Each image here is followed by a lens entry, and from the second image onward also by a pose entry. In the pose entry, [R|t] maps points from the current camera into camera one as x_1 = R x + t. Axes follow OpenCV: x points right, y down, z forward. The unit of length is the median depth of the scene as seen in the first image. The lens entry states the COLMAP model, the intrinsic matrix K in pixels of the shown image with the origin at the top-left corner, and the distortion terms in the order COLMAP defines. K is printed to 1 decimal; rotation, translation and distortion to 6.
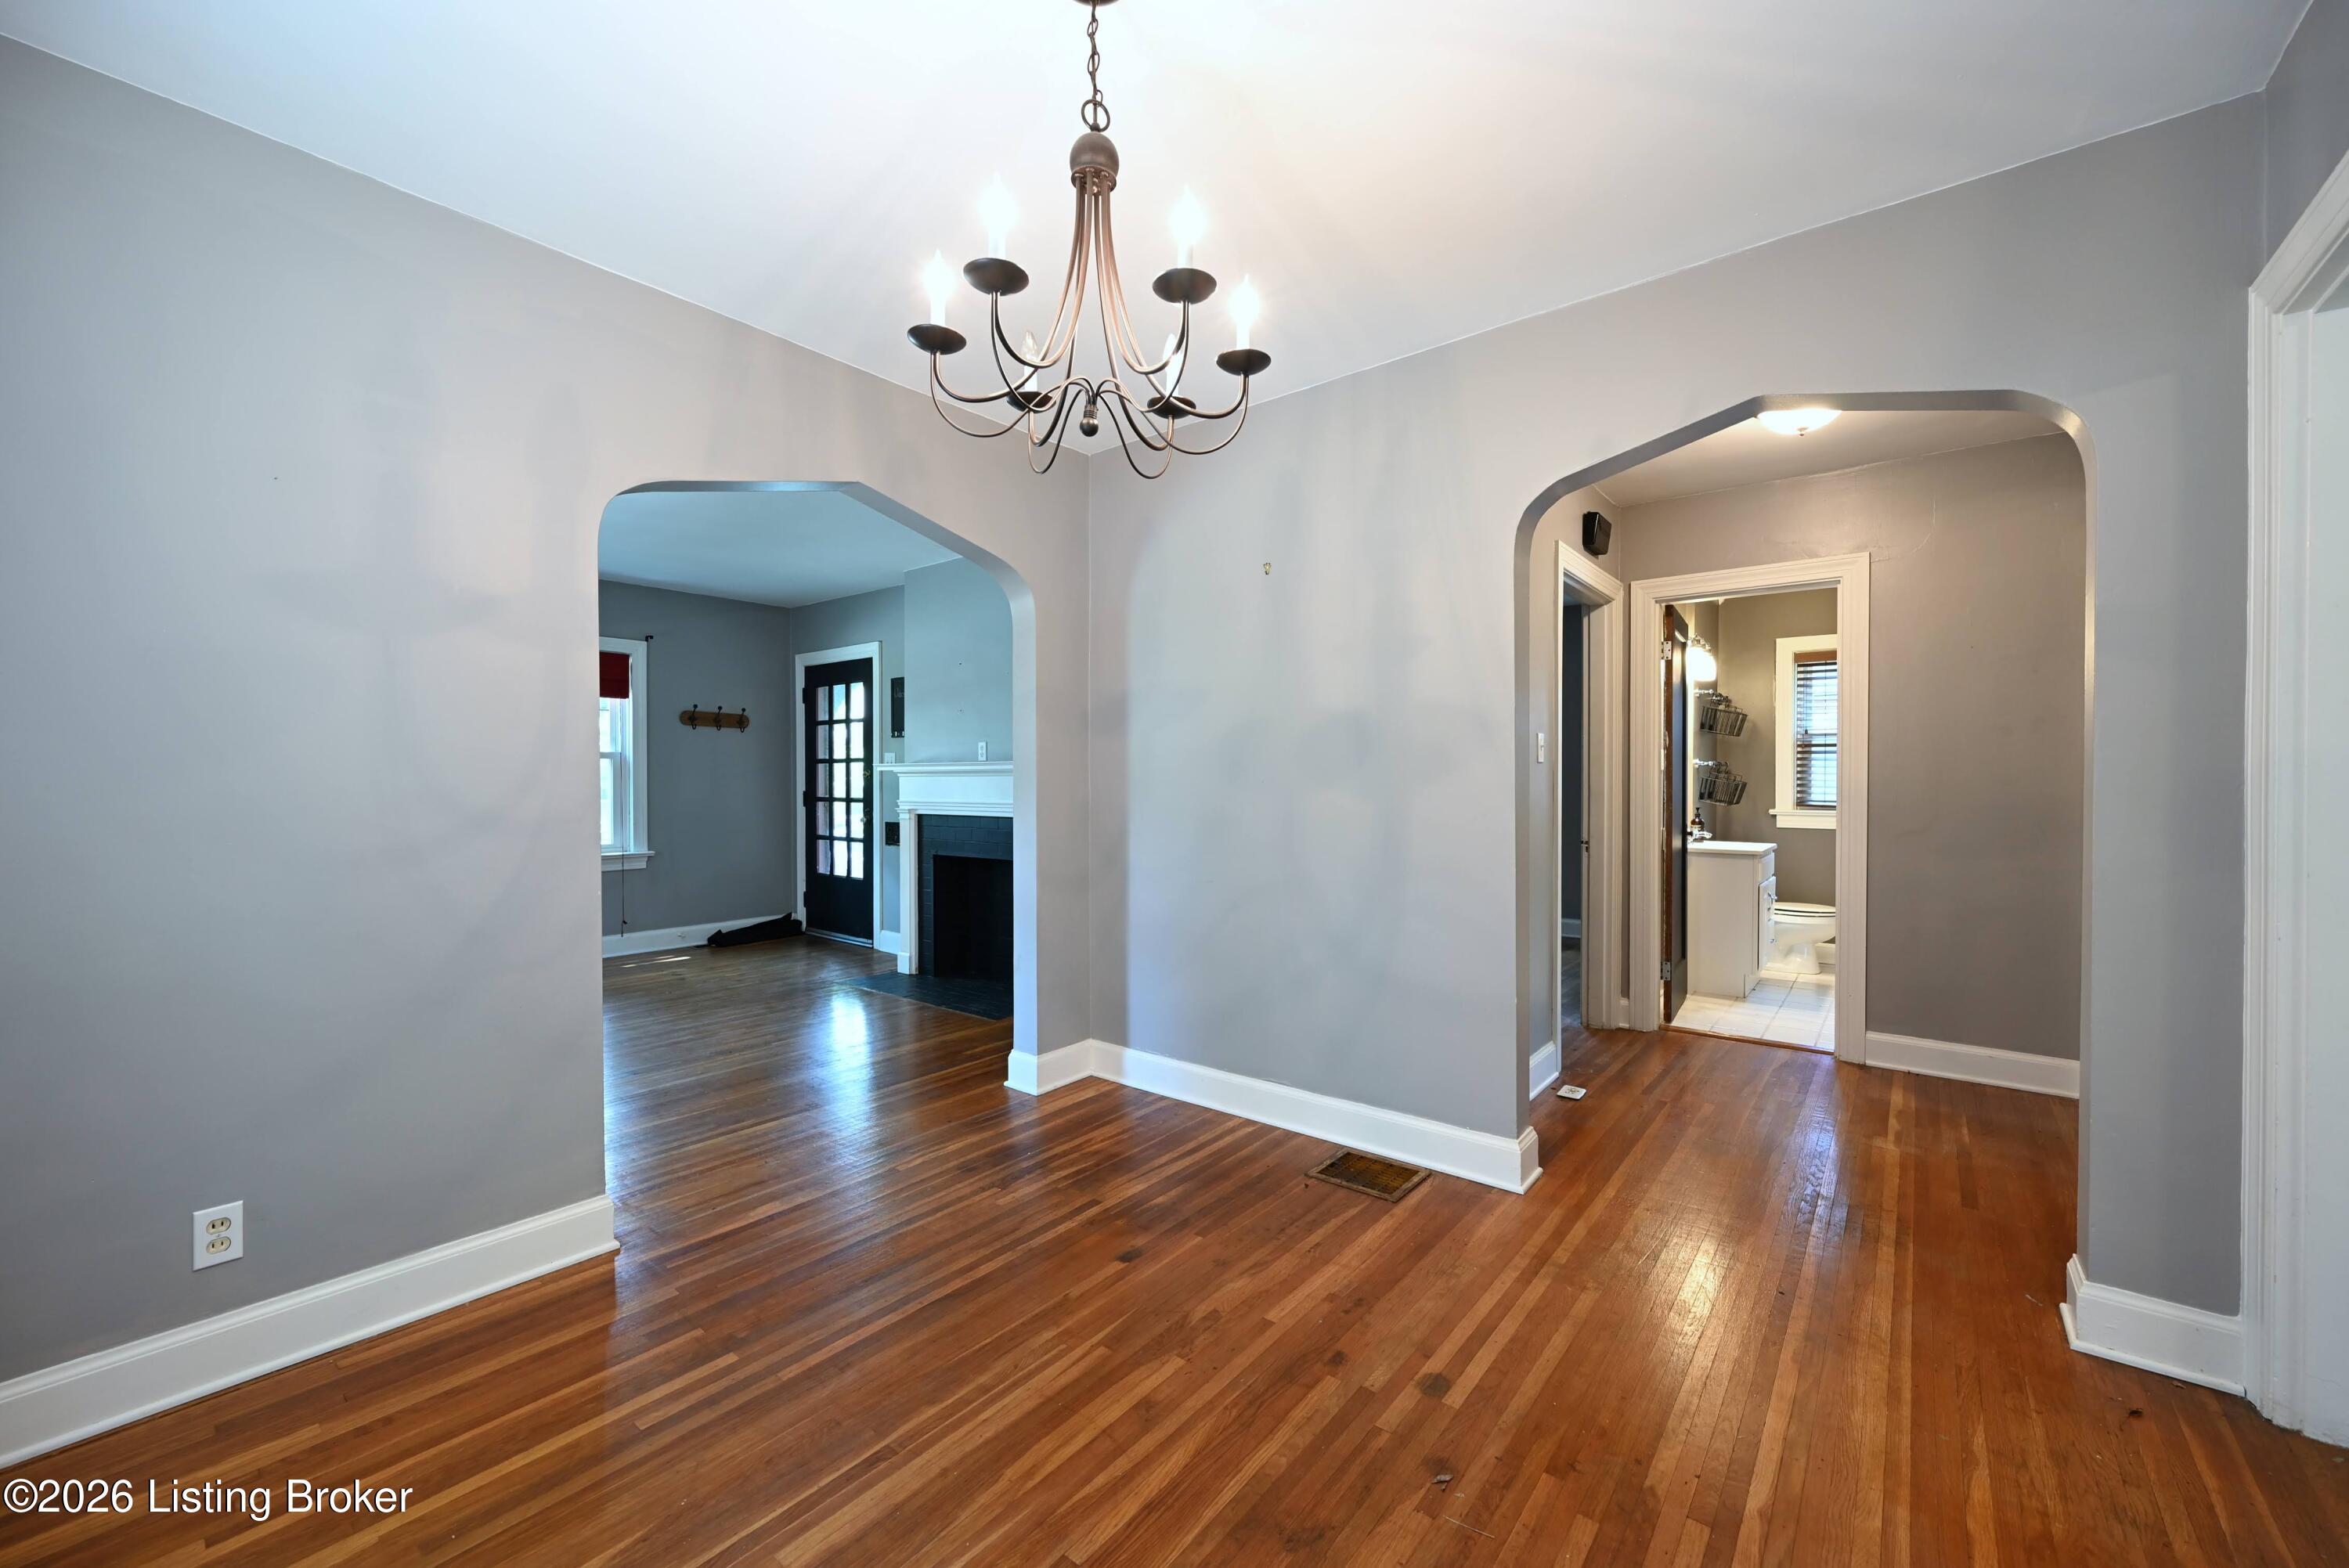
lens RADIAL K [[918.8, 0, 1179.2], [0, 918.8, 783.1], [0, 0, 1]] dist [0.000577, 0.000281]
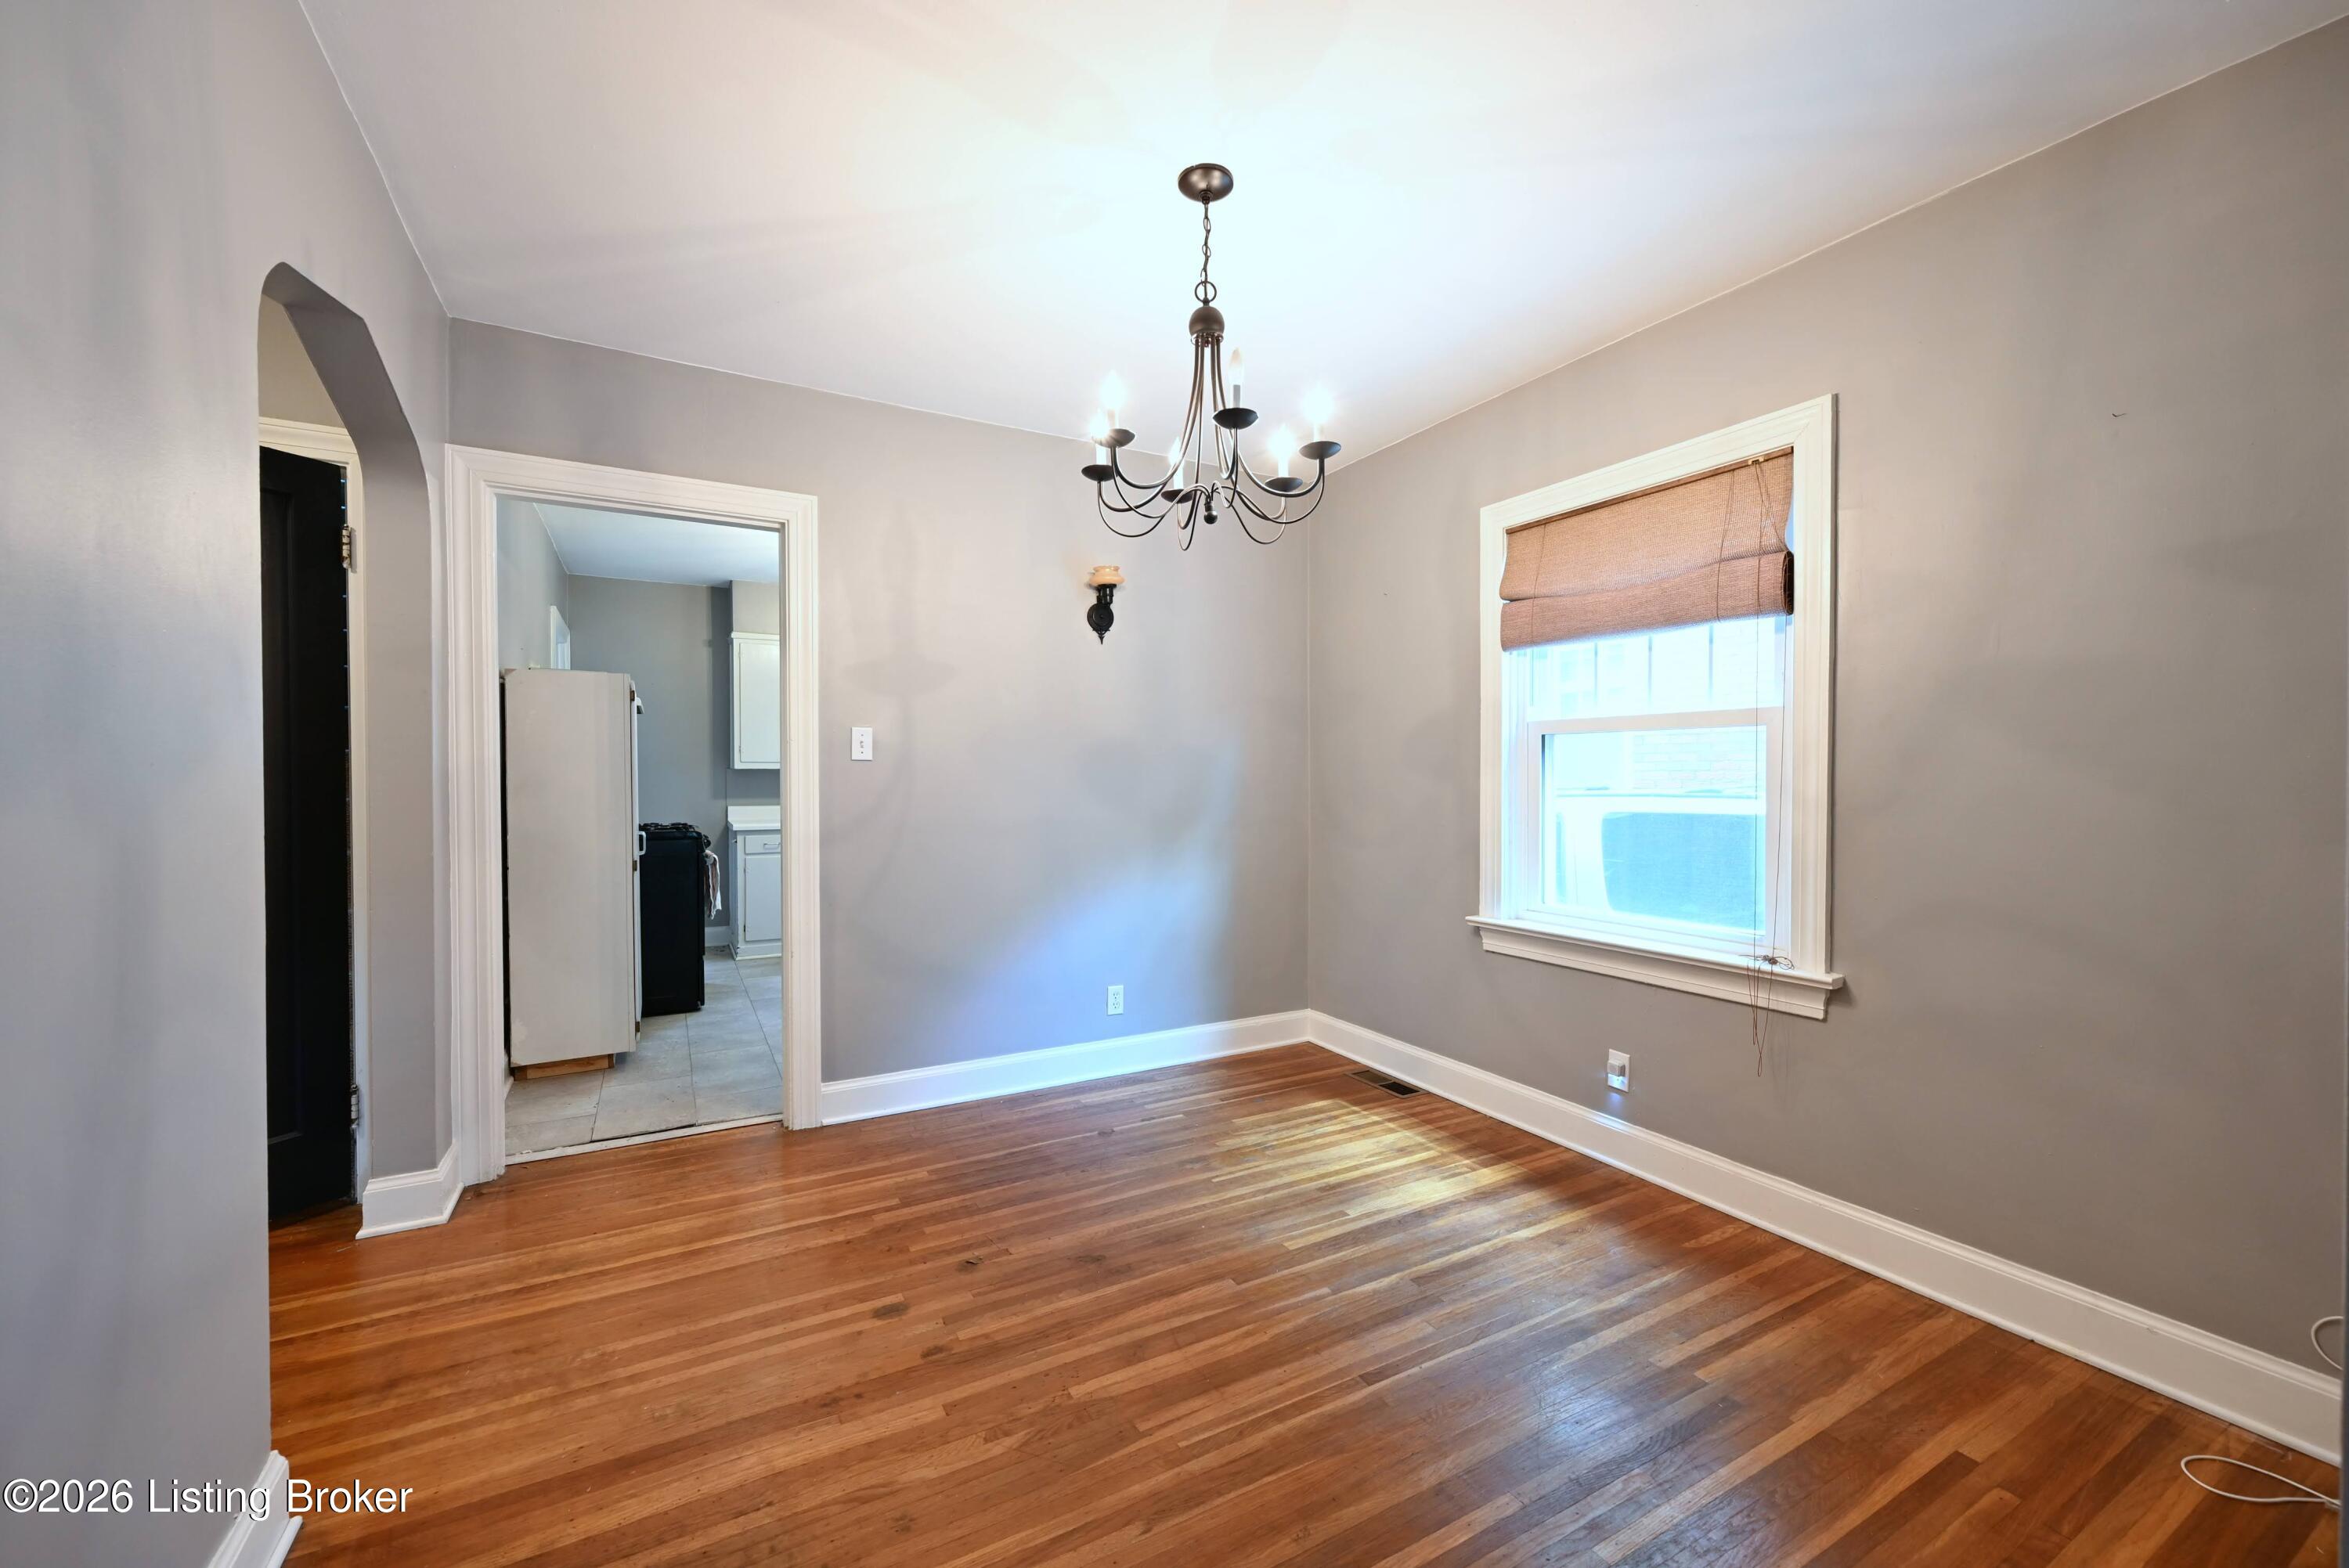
lens RADIAL K [[918.8, 0, 1178.6], [0, 918.8, 774.2], [0, 0, 1]] dist [0.000577, 0.000281]
pose [[-0.927396, 0.000523, 0.374080, -0.466581], [0.002036, 0.999991, 0.003649, -0.006481], [-0.374075, 0.004146, -0.927389, 1.891418]]
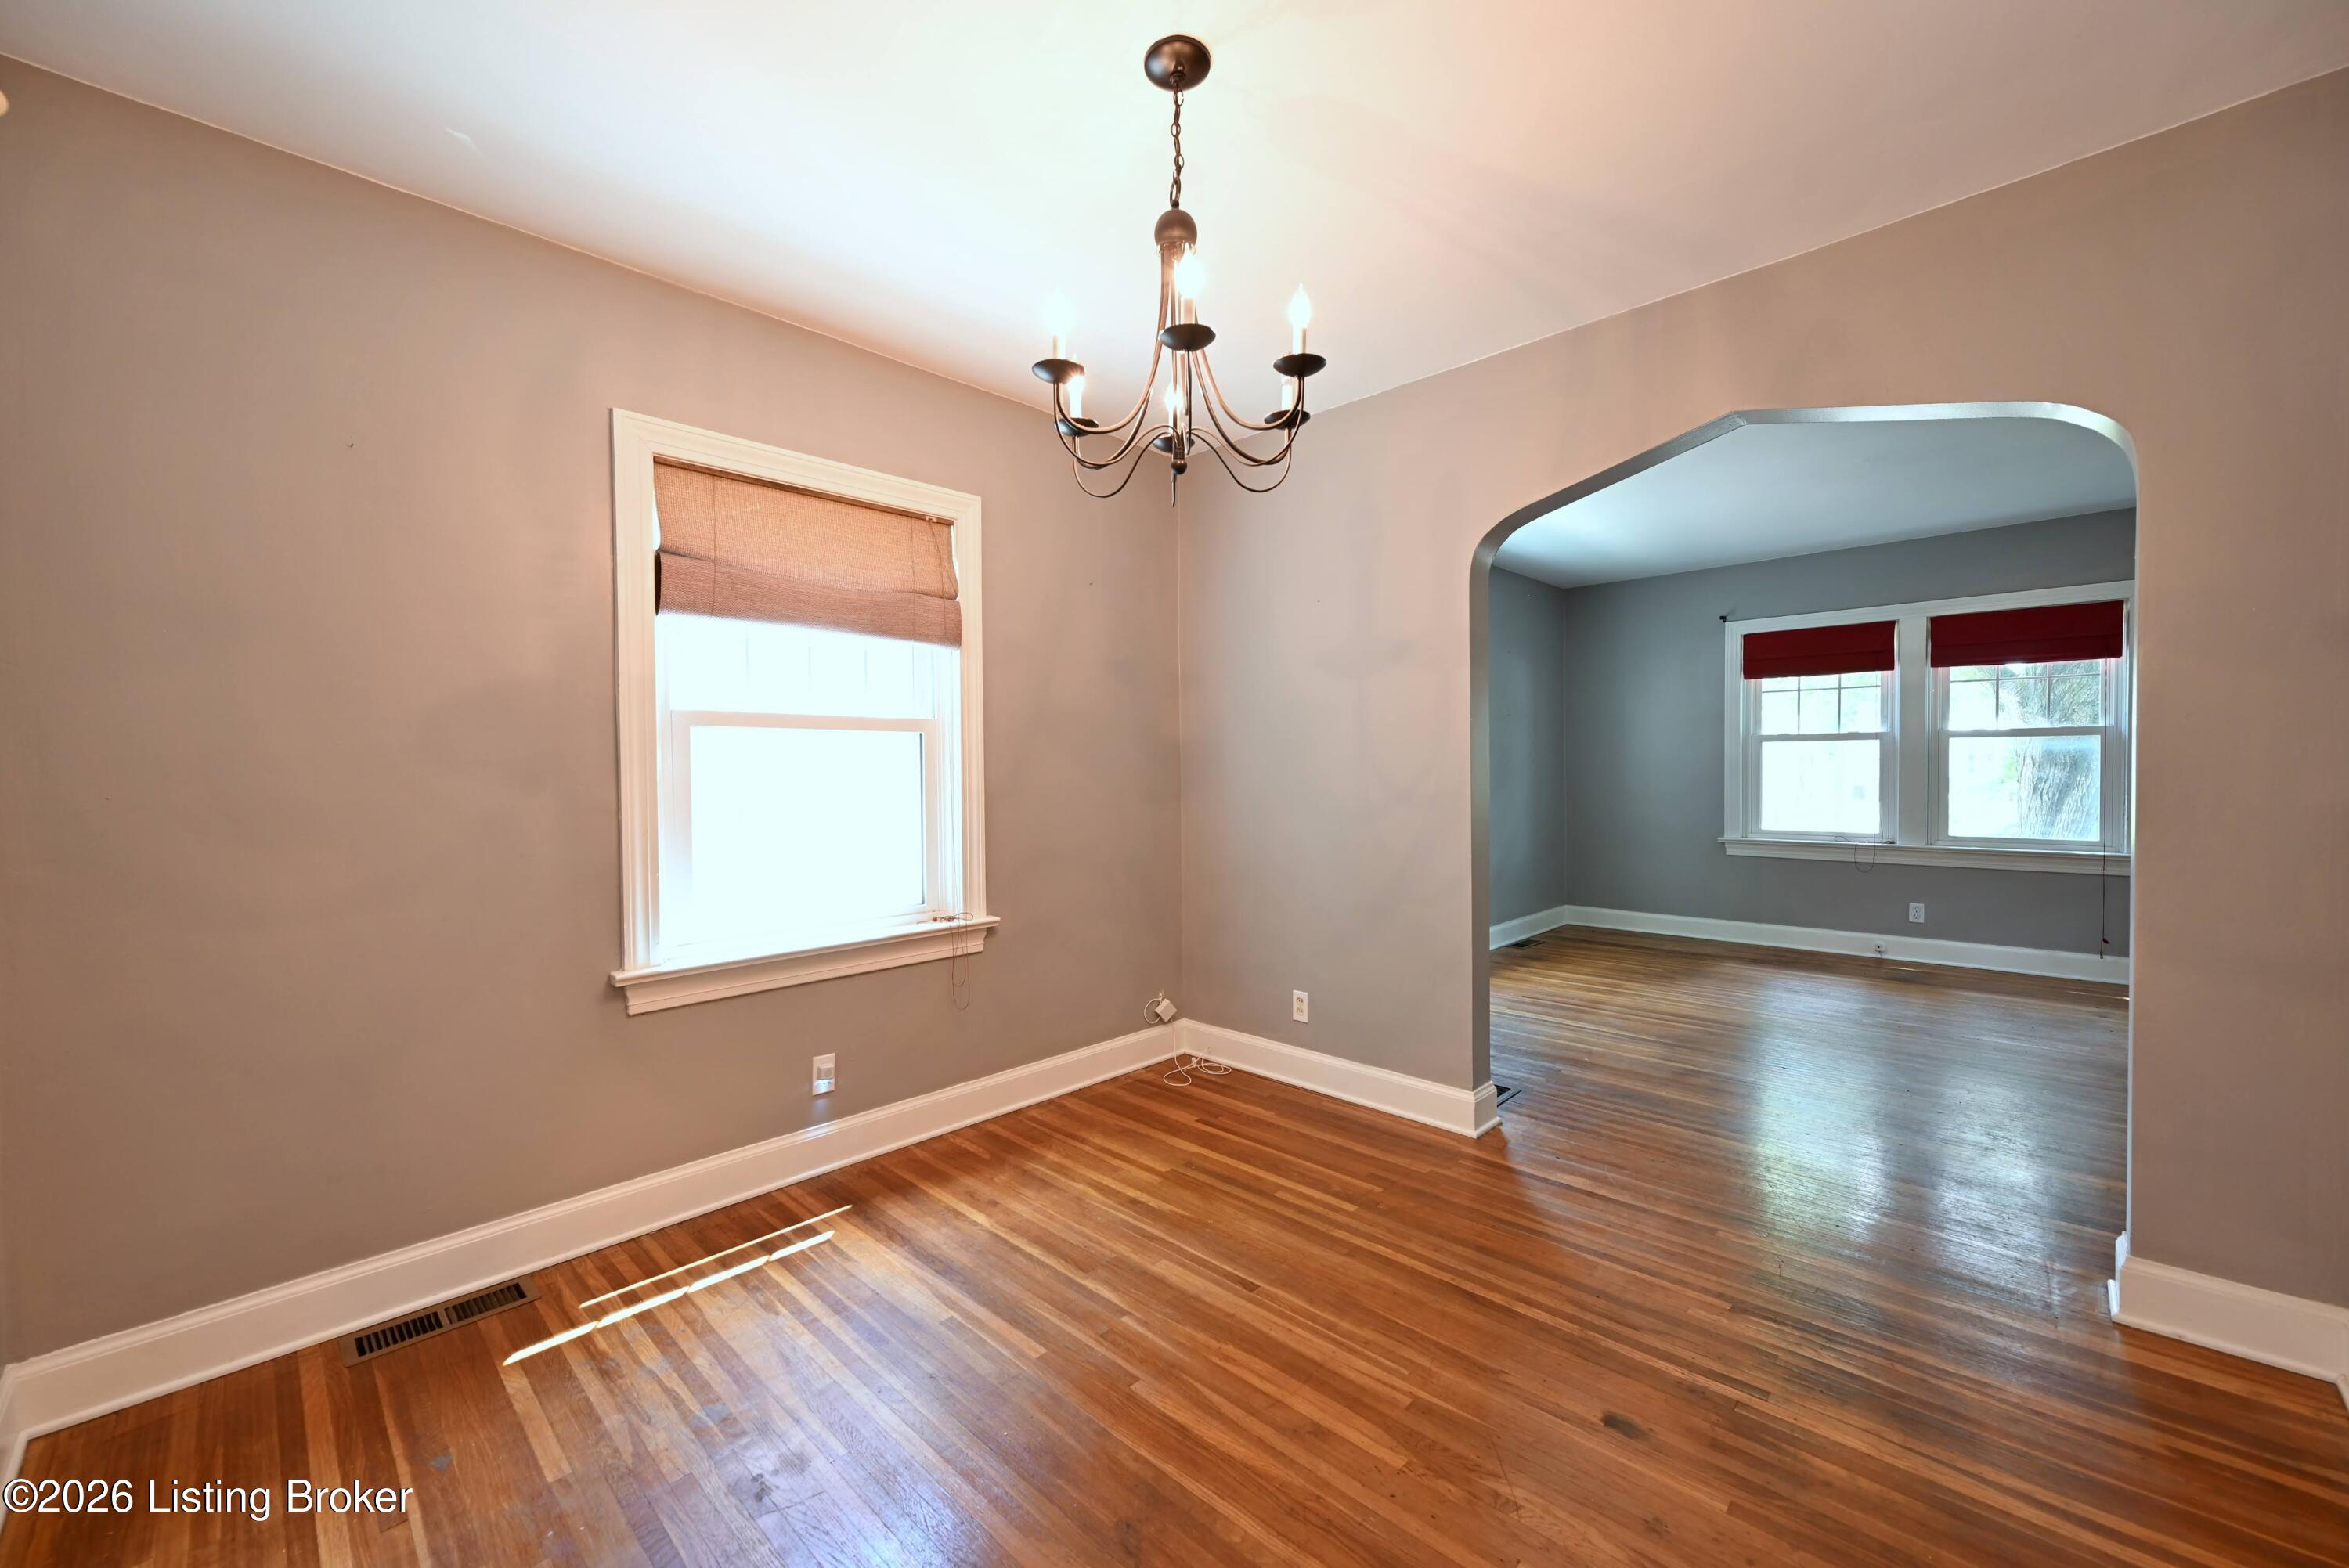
lens RADIAL K [[918.8, 0, 1162.1], [0, 918.8, 777.4], [0, 0, 1]] dist [0.000577, 0.000281]
pose [[-0.098833, 0.010763, -0.995046, 0.877406], [0.004913, 0.999935, 0.010328, -0.006202], [0.995092, -0.003868, -0.098879, 0.899336]]
